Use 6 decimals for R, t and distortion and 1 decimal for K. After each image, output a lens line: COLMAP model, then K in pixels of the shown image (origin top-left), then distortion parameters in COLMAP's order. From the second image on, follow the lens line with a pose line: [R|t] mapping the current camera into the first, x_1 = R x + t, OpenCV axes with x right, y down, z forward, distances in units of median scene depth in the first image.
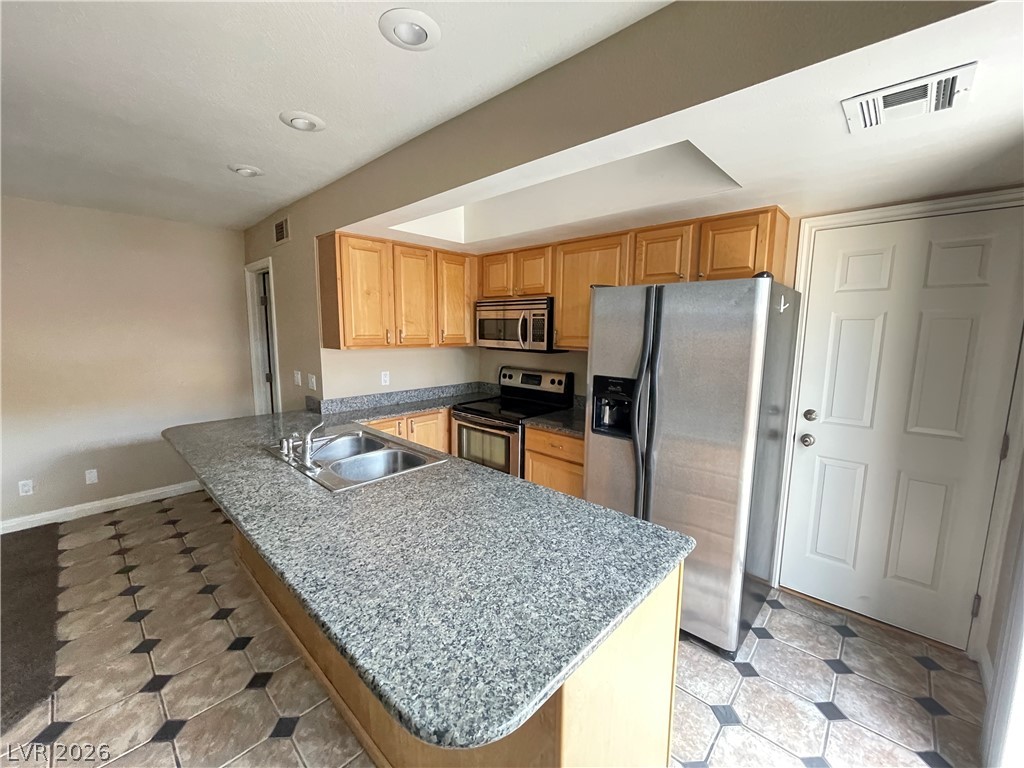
lens RADIAL K [[414.9, 0, 514.9], [0, 414.9, 383.4], [0, 0, 1]] dist [-0.000877, -0.000490]
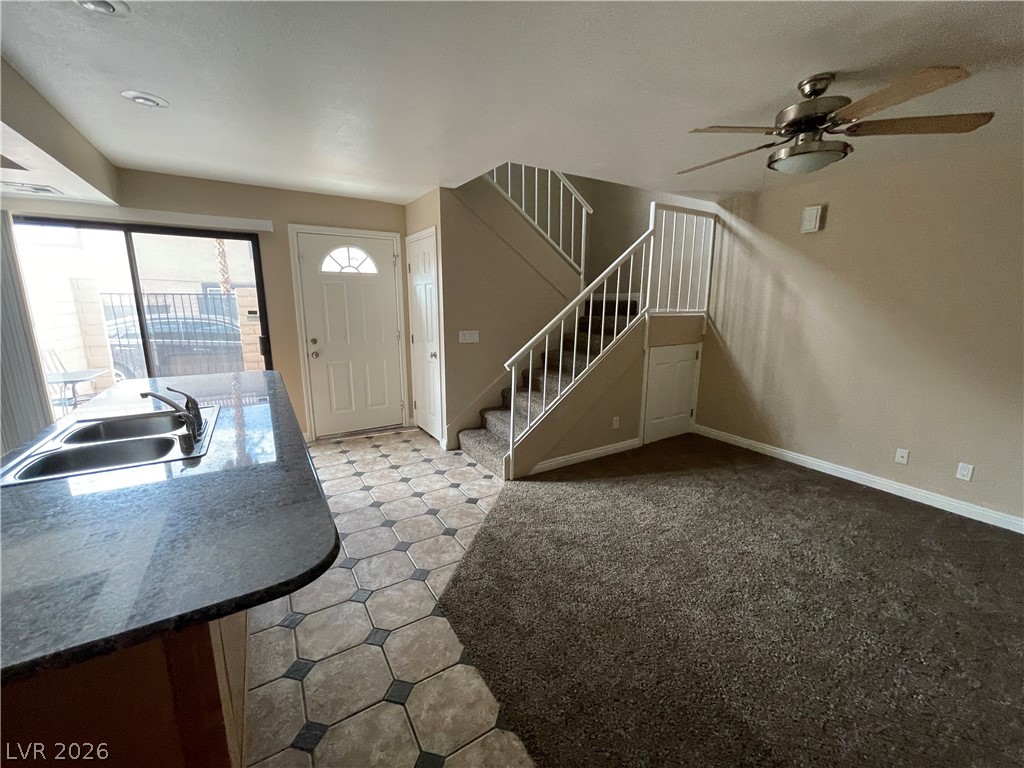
lens RADIAL K [[414.9, 0, 514.9], [0, 414.9, 383.4], [0, 0, 1]] dist [-0.000877, -0.000490]
pose [[-0.964468, -0.066568, 0.255676, -1.325323], [0.022166, 0.943937, 0.329380, -0.192581], [-0.263269, 0.323343, -0.908922, 1.512155]]
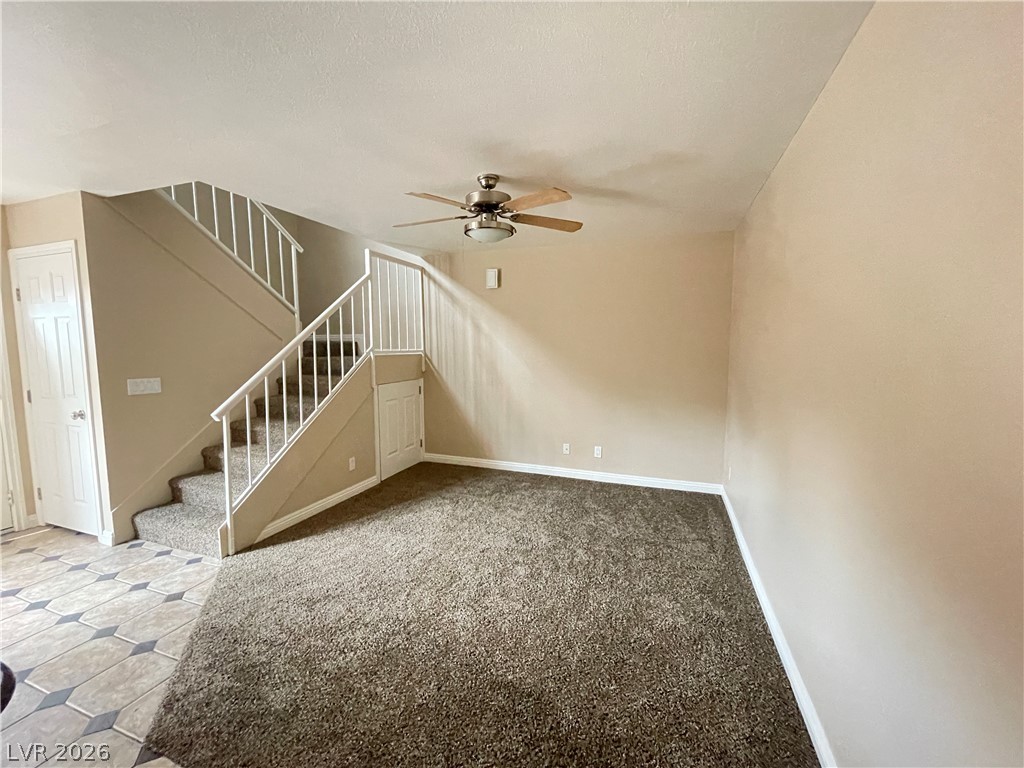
lens RADIAL K [[414.9, 0, 514.9], [0, 414.9, 383.4], [0, 0, 1]] dist [-0.000877, -0.000490]
pose [[-0.920921, 0.027023, -0.388810, -1.257256], [-0.061402, 0.975076, 0.213203, -0.174836], [0.384881, 0.220217, -0.896310, 1.579130]]
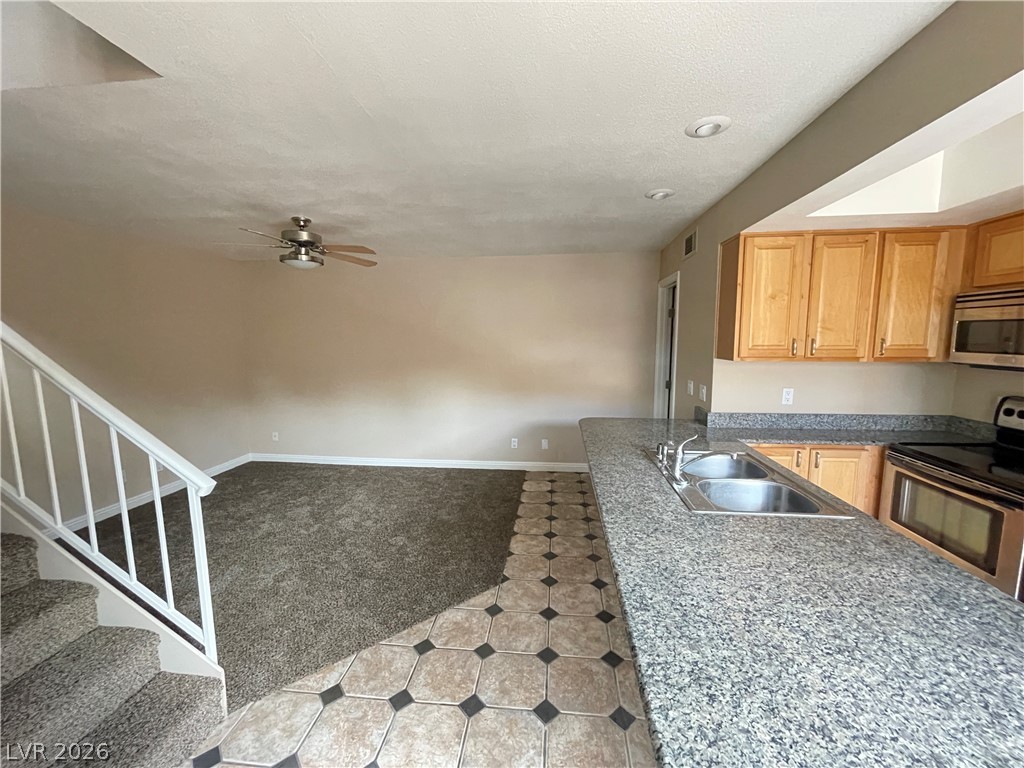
lens RADIAL K [[414.9, 0, 514.9], [0, 414.9, 383.4], [0, 0, 1]] dist [-0.000877, -0.000490]
pose [[0.599863, 0.077432, -0.796347, 0.039258], [-0.096294, 0.995058, 0.024218, -0.008927], [0.794287, 0.062156, 0.604354, 0.078340]]
